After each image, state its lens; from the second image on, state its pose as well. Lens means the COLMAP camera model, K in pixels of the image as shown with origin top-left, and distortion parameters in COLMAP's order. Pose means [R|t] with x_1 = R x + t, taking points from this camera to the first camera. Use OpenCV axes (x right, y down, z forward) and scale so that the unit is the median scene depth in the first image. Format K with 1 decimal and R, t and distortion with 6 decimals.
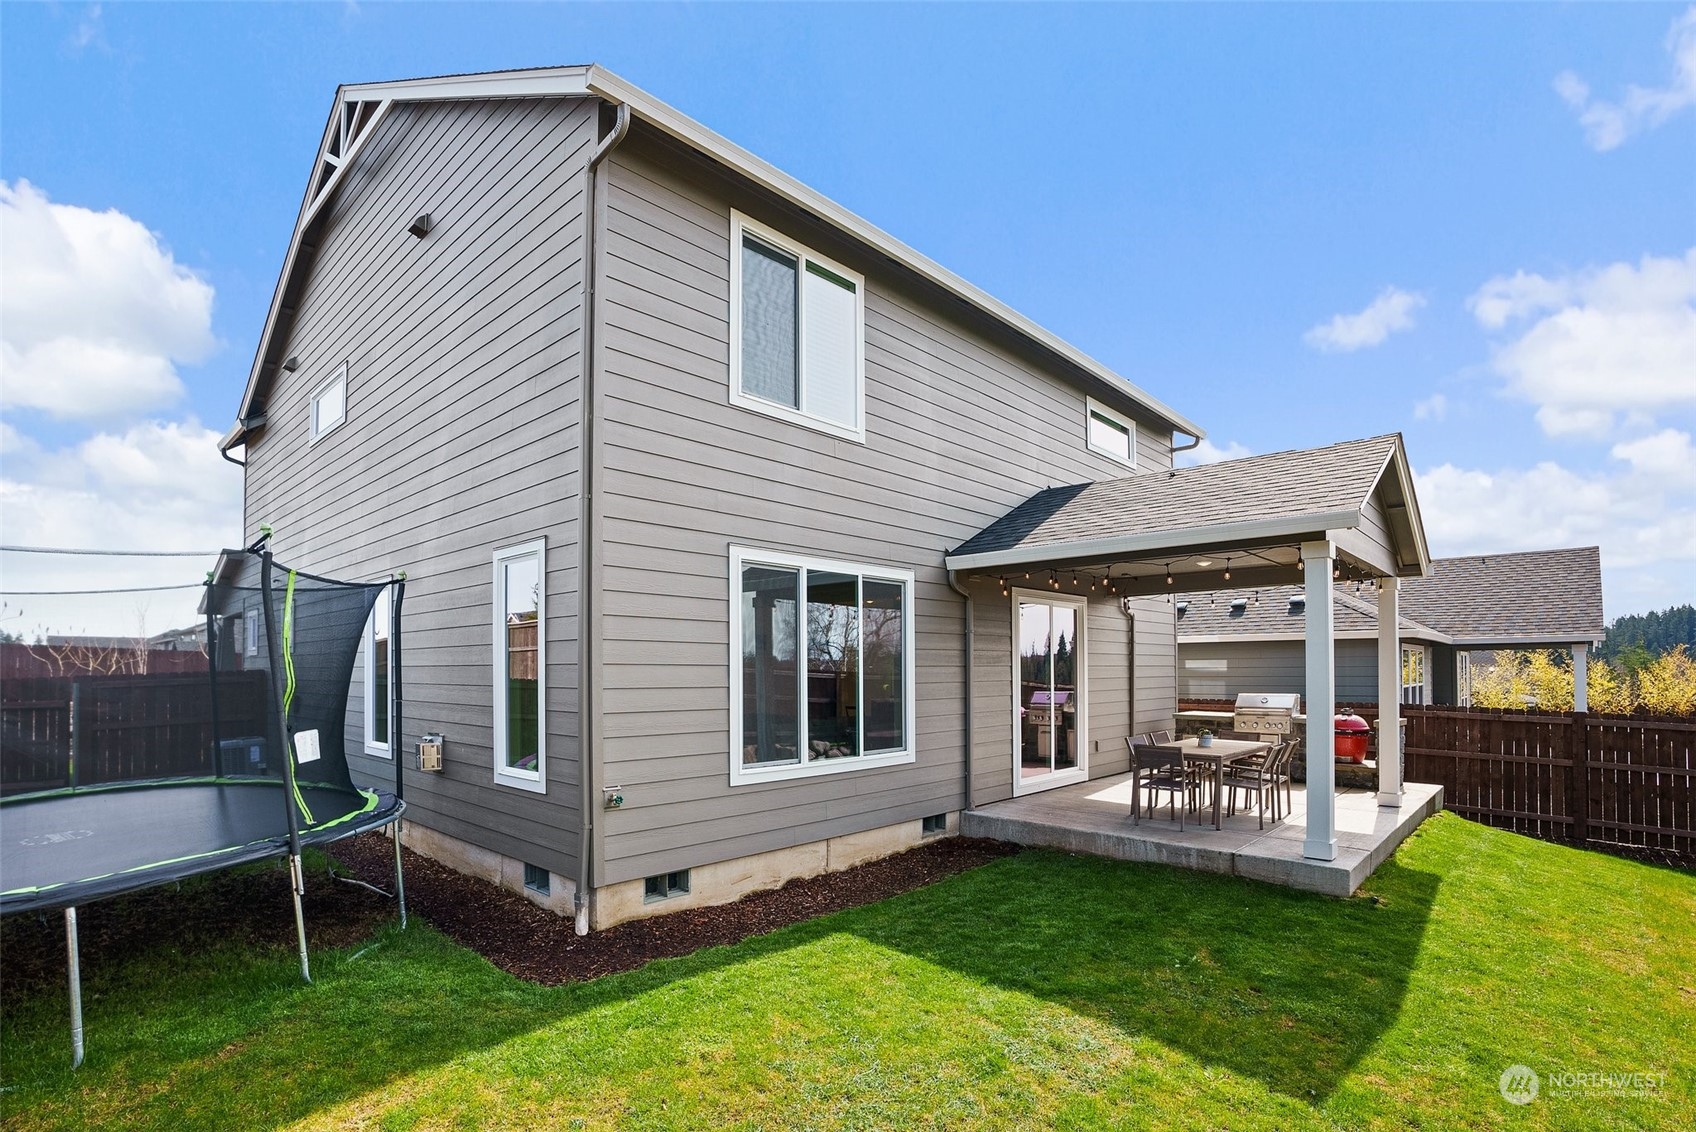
lens RADIAL K [[765.0, 0, 877.7], [0, 765.0, 674.8], [0, 0, 1]] dist [-0.008067, 0.002158]
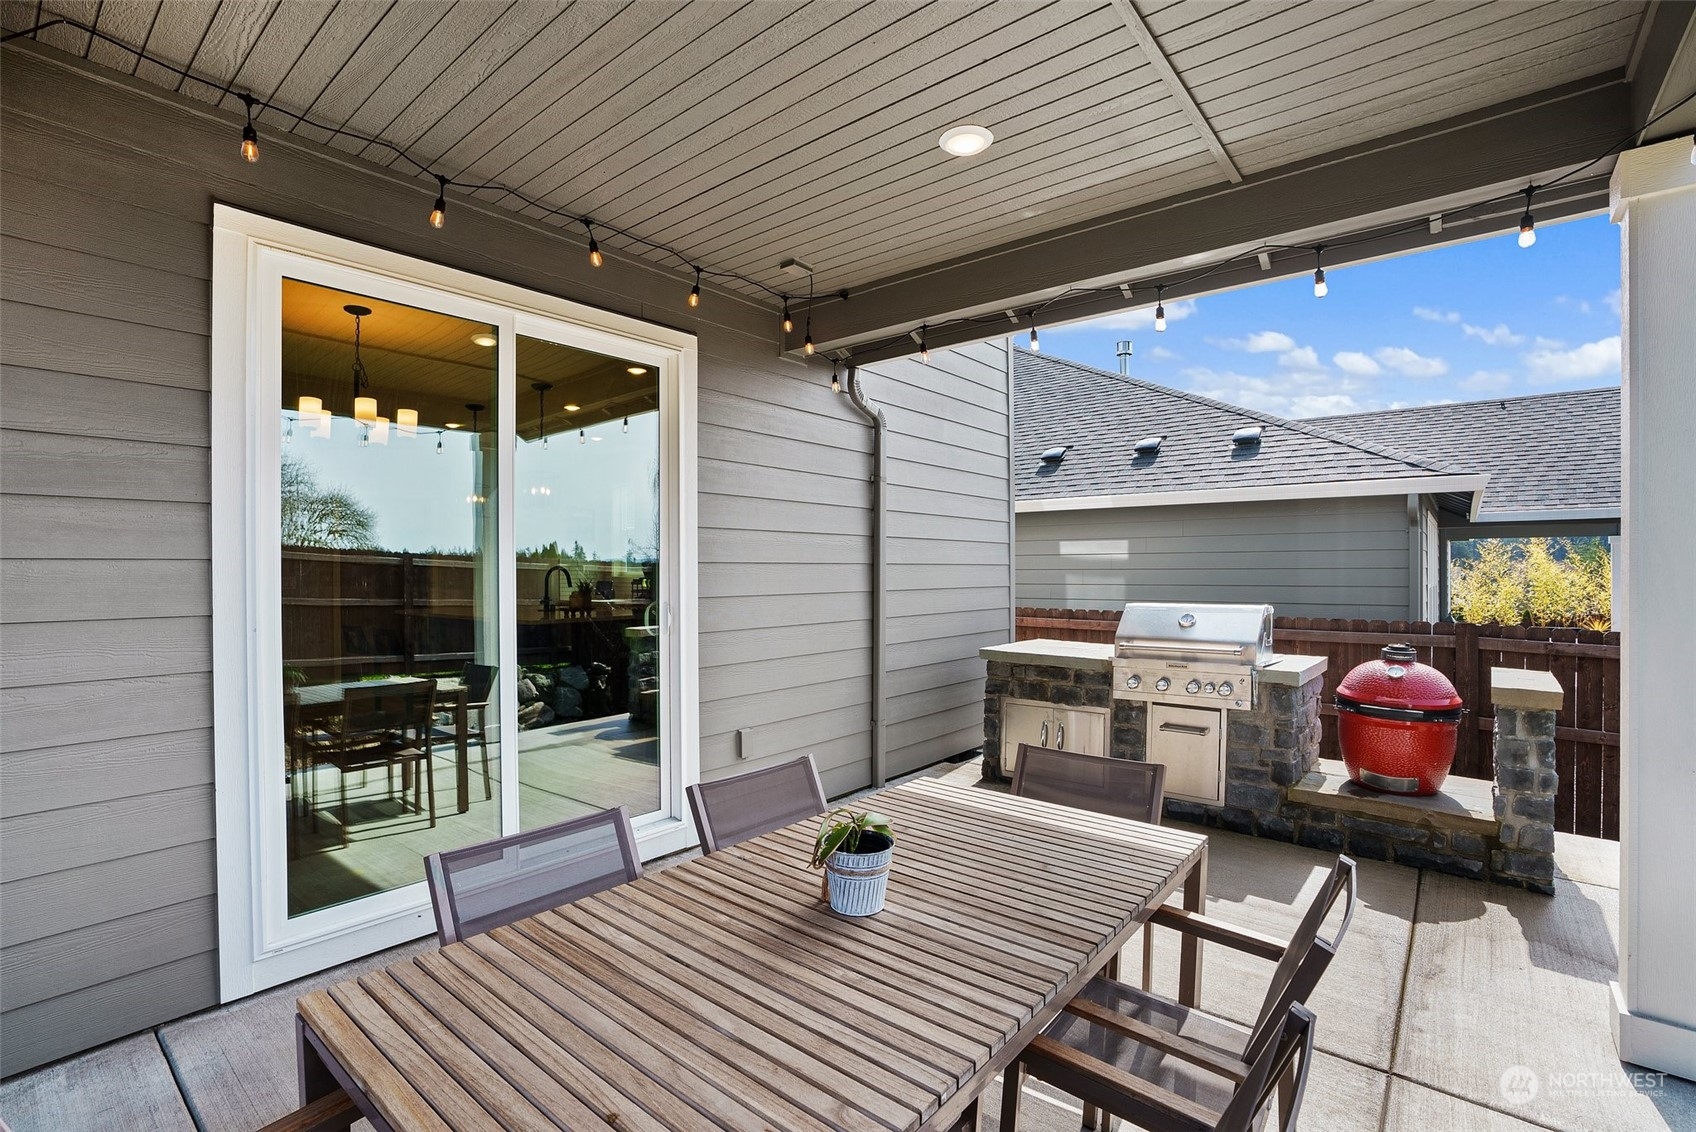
lens RADIAL K [[765.0, 0, 845.6], [0, 765.0, 571.7], [0, 0, 1]] dist [-0.008067, 0.002158]
pose [[0.999243, 0.003409, 0.038760, 0.299237], [-0.003312, 0.999991, -0.002555, 0.008922], [-0.038768, 0.002424, 0.999245, 0.579539]]
